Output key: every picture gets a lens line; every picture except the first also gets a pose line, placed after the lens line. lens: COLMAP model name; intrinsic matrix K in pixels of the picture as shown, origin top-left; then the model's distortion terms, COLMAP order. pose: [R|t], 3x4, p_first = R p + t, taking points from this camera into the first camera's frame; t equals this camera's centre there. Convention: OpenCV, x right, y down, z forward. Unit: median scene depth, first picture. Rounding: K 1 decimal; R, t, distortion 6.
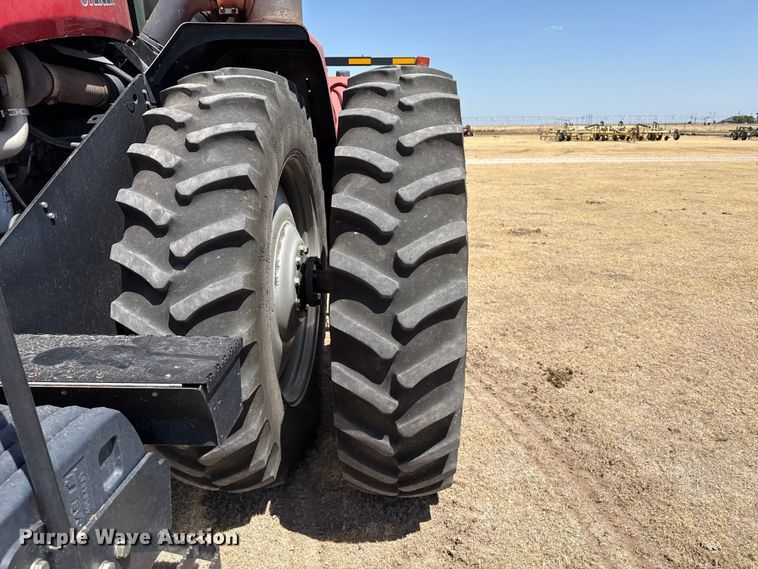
lens RADIAL K [[540.4, 0, 359.9], [0, 540.4, 281.1], [0, 0, 1]] dist [0.061002, -0.073943]
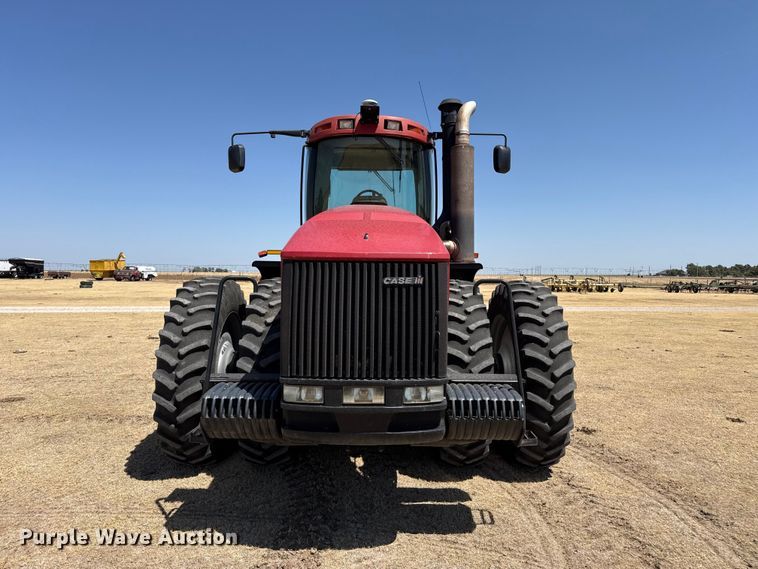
lens RADIAL K [[540.4, 0, 380.5], [0, 540.4, 281.6], [0, 0, 1]] dist [0.061002, -0.073943]
pose [[0.995144, 0.009744, 0.097948, -0.098637], [0.016112, 0.965543, -0.259744, 0.029250], [-0.097104, 0.260061, 0.960697, -0.156865]]
